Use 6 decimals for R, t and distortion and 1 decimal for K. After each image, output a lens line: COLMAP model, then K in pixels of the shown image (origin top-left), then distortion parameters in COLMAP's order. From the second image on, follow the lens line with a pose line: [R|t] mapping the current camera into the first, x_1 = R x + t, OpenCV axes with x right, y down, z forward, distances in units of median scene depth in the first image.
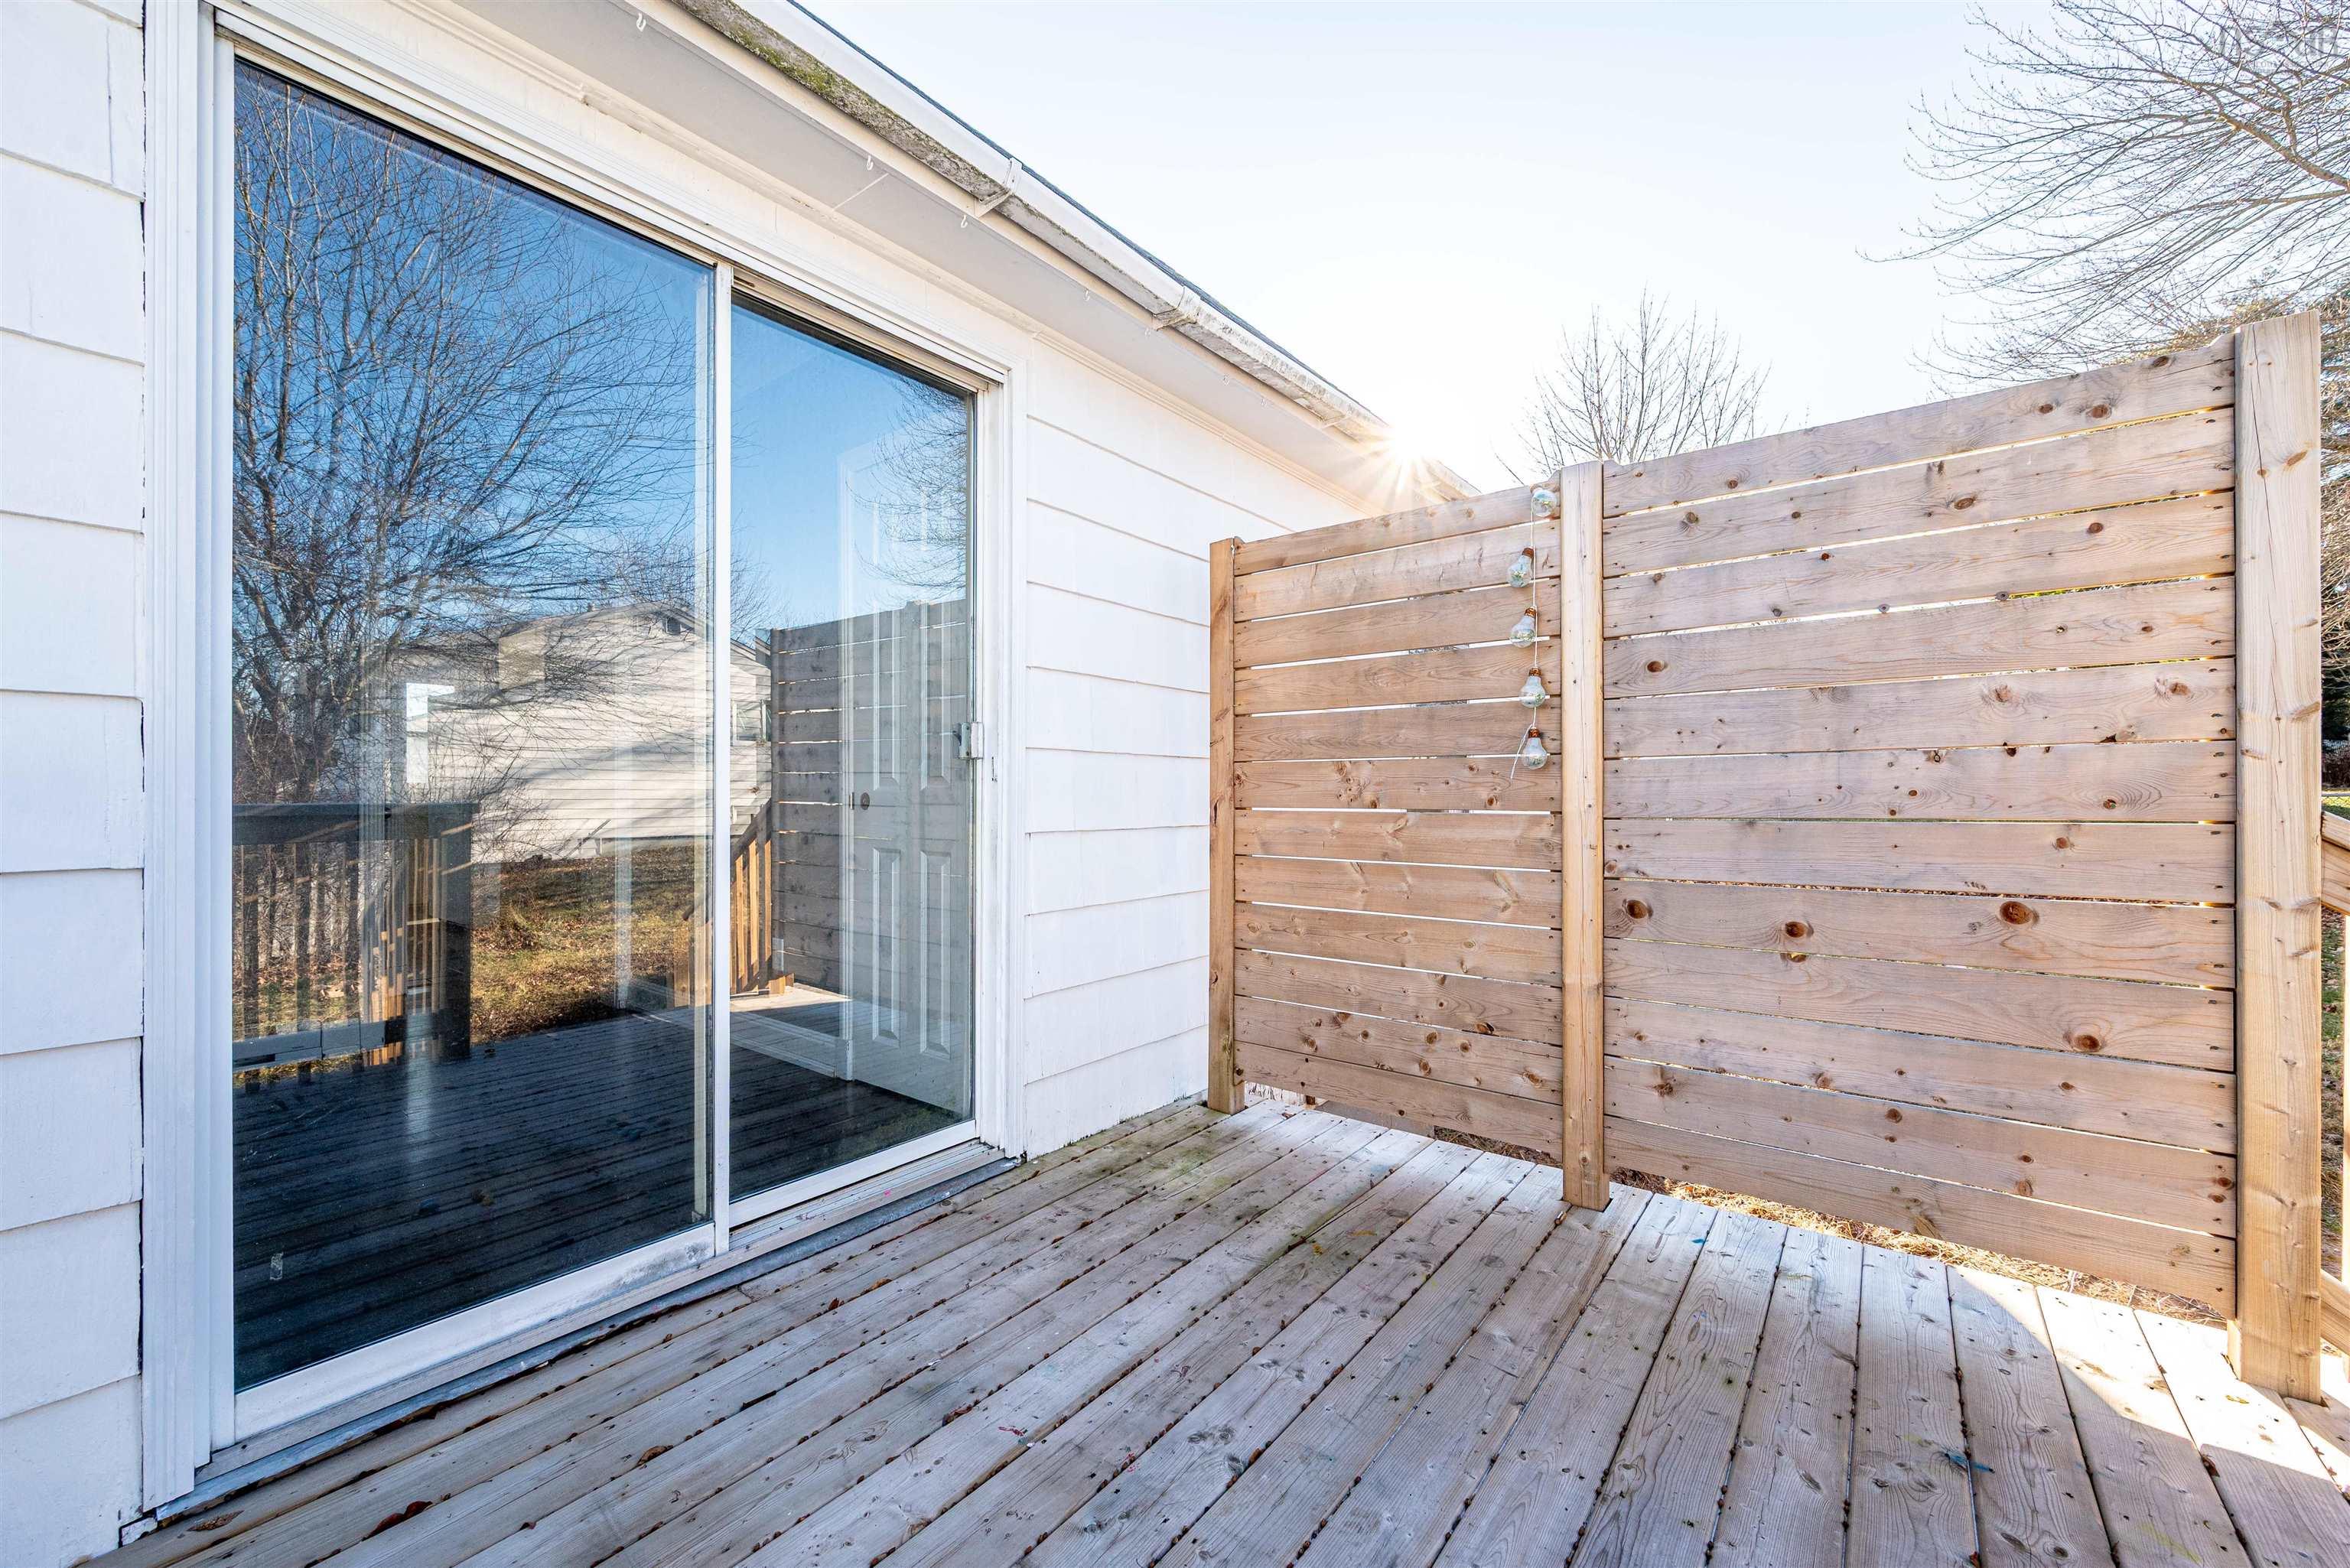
lens RADIAL K [[927.4, 0, 1185.4], [0, 927.4, 793.8], [0, 0, 1]] dist [0.000534, -0.000318]
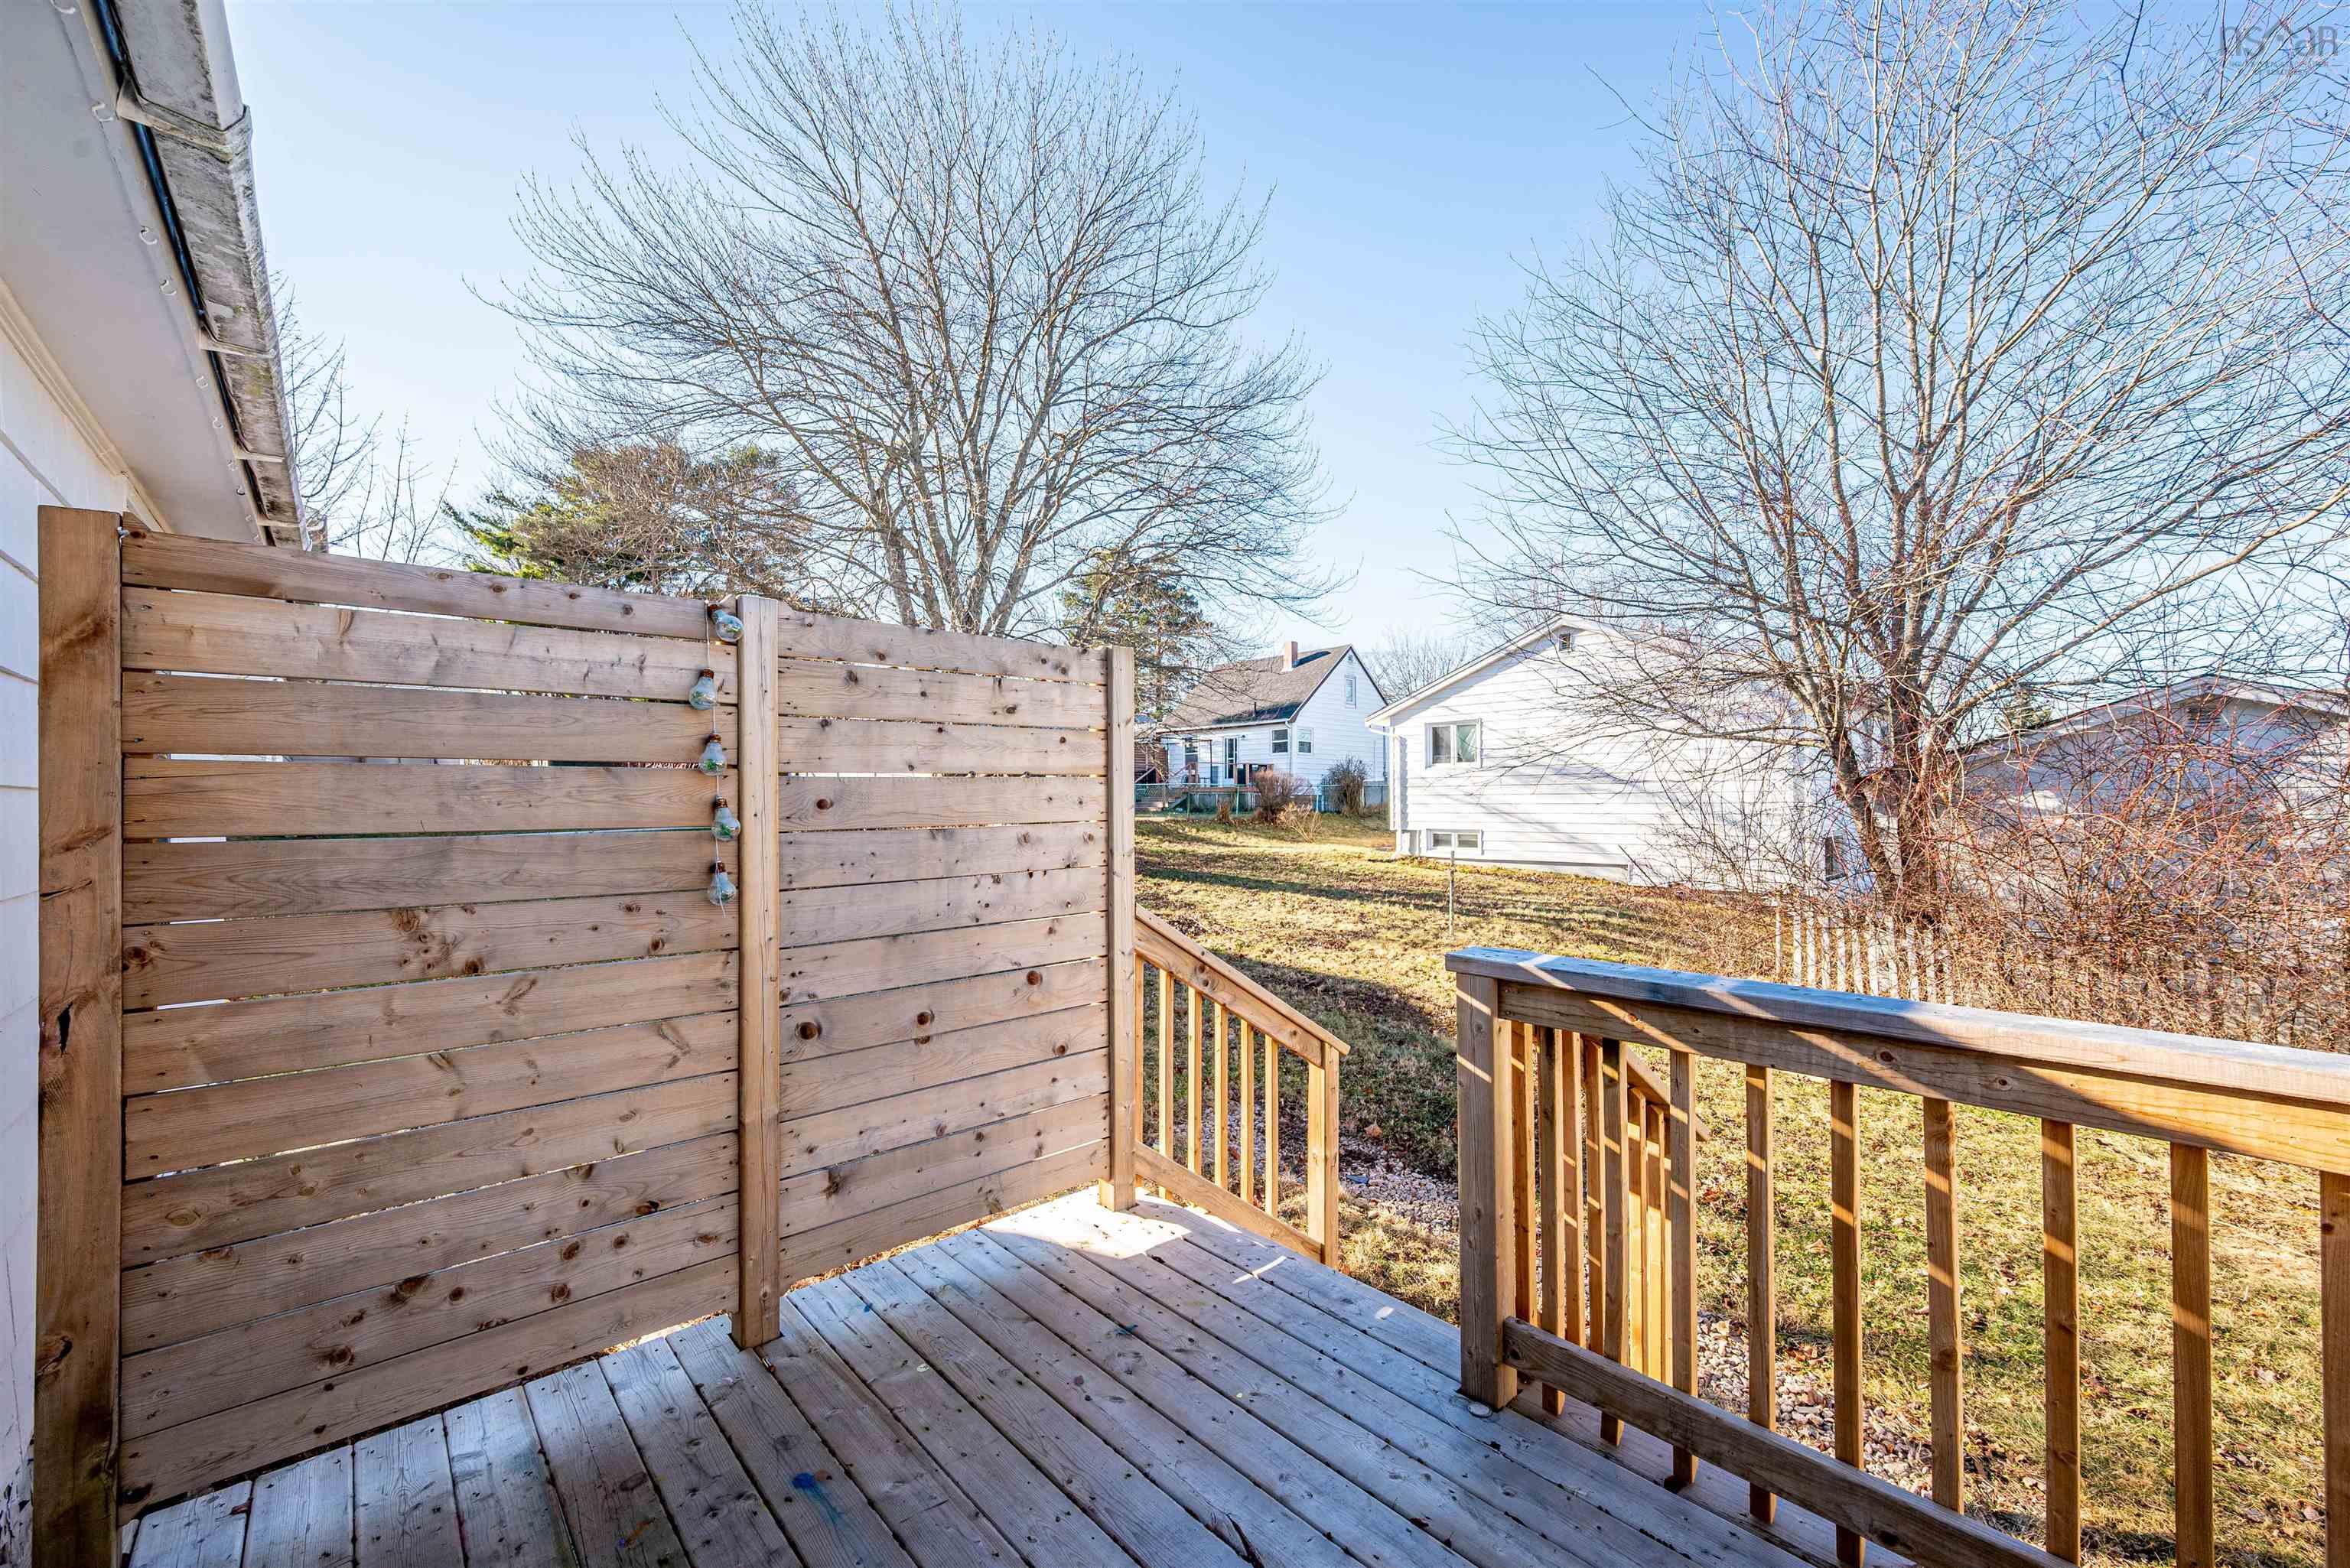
lens RADIAL K [[927.4, 0, 1177.2], [0, 927.4, 785.9], [0, 0, 1]] dist [0.000534, -0.000318]
pose [[0.179696, 0.012964, 0.983637, -0.494599], [0.003561, 0.999898, -0.013829, -0.142055], [-0.983716, 0.005988, 0.179632, 0.391733]]
